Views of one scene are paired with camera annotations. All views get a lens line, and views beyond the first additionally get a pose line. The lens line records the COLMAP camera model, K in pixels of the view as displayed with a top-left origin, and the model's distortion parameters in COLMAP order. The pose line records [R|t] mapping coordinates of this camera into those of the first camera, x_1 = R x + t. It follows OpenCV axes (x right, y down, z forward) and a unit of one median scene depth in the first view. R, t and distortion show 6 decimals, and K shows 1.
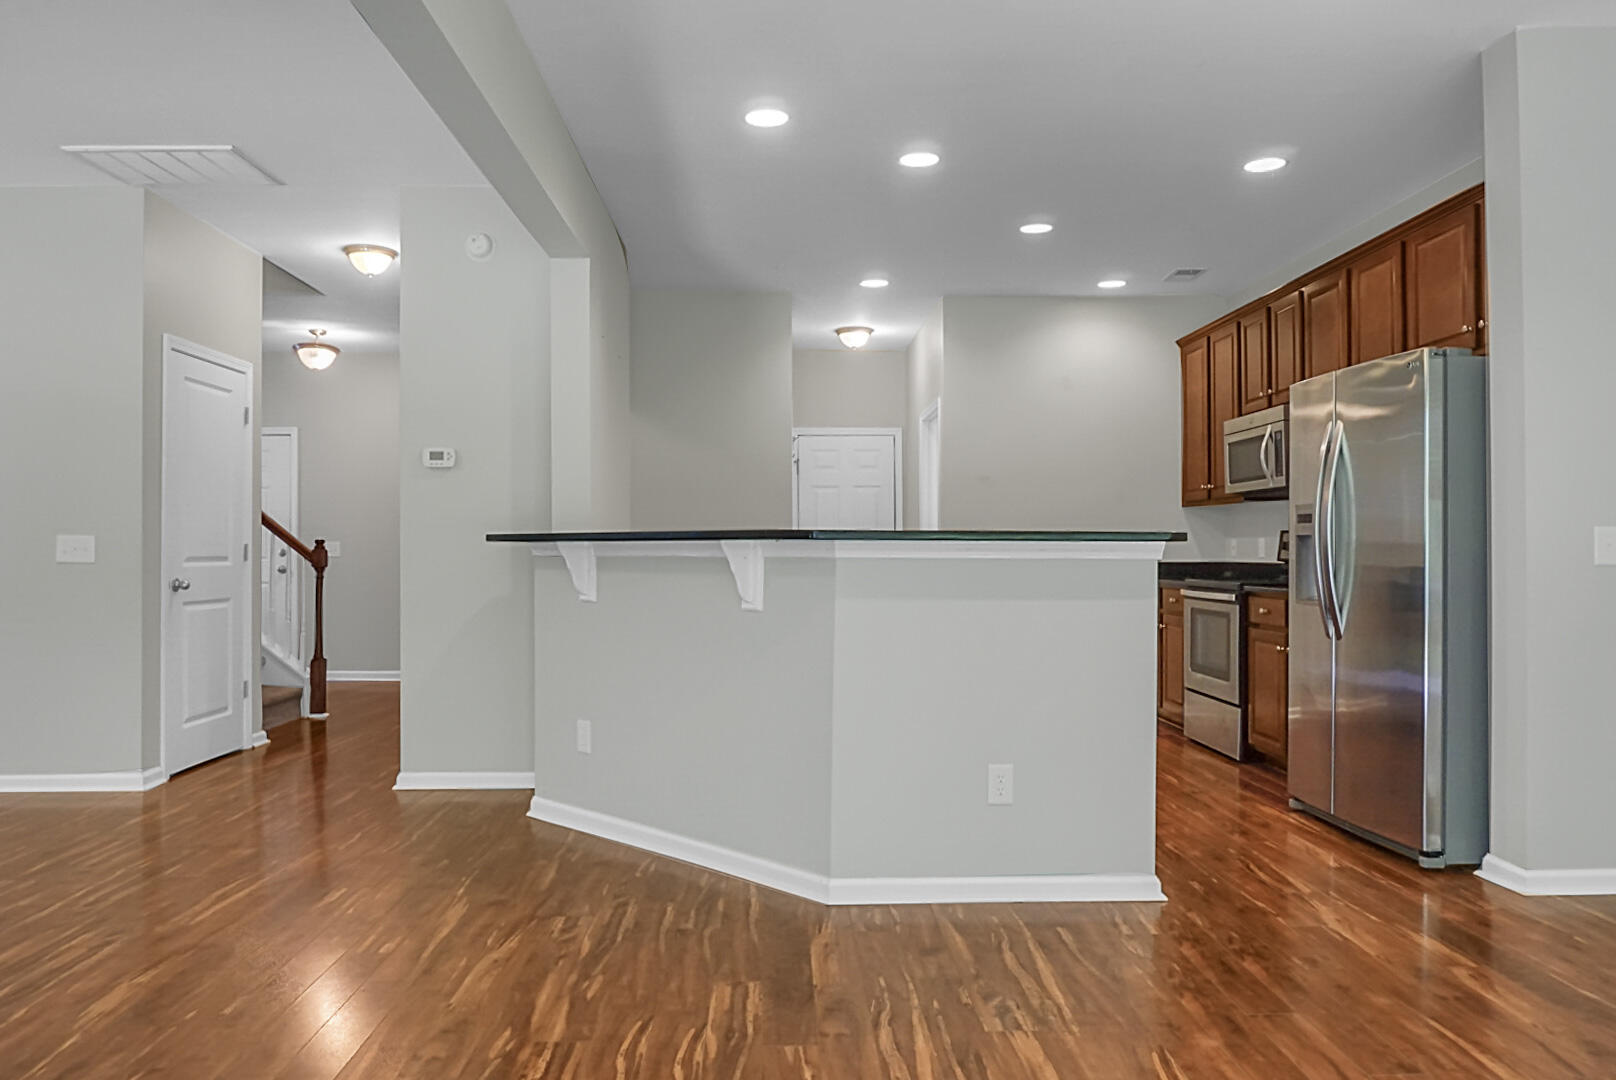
lens RADIAL K [[1111.5, 0, 817.3], [0, 1111.5, 539.4], [0, 0, 1]] dist [-0.034091, 0.015216]
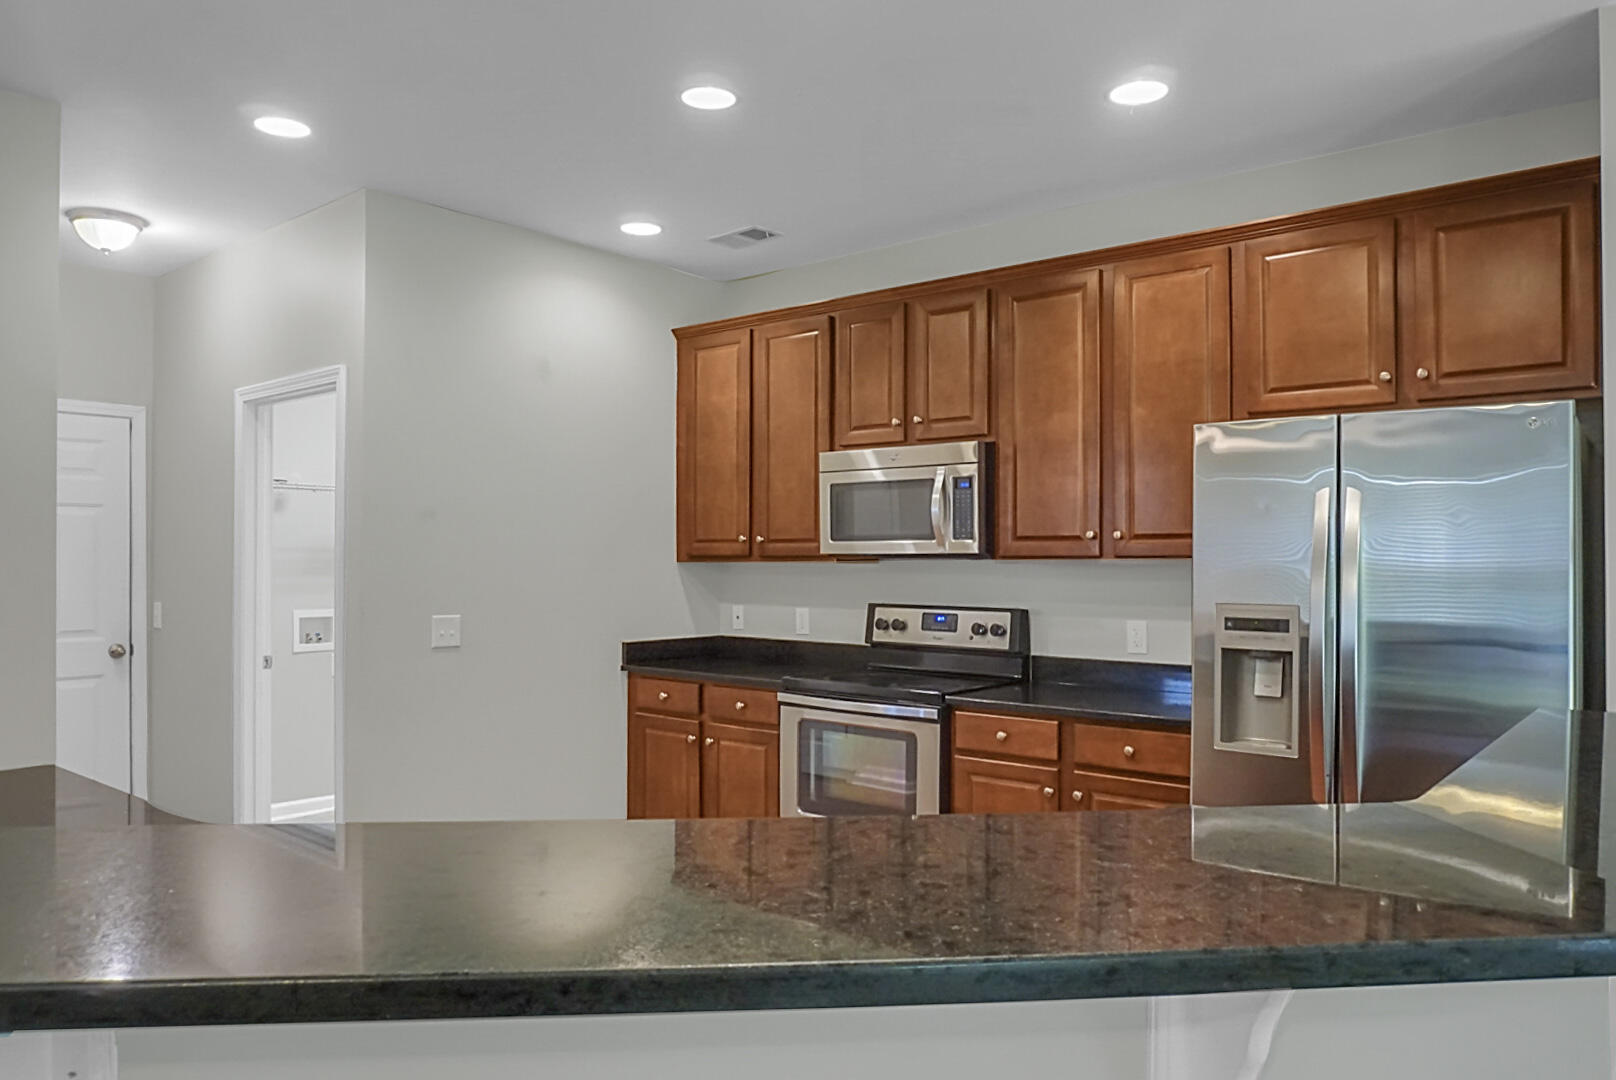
lens RADIAL K [[1111.5, 0, 807.7], [0, 1111.5, 557.1], [0, 0, 1]] dist [-0.034091, 0.015216]
pose [[0.668746, 0.004547, 0.743477, -0.172049], [-0.011967, 0.999918, 0.004649, -0.042110], [-0.743395, -0.012006, 0.668745, 0.524109]]
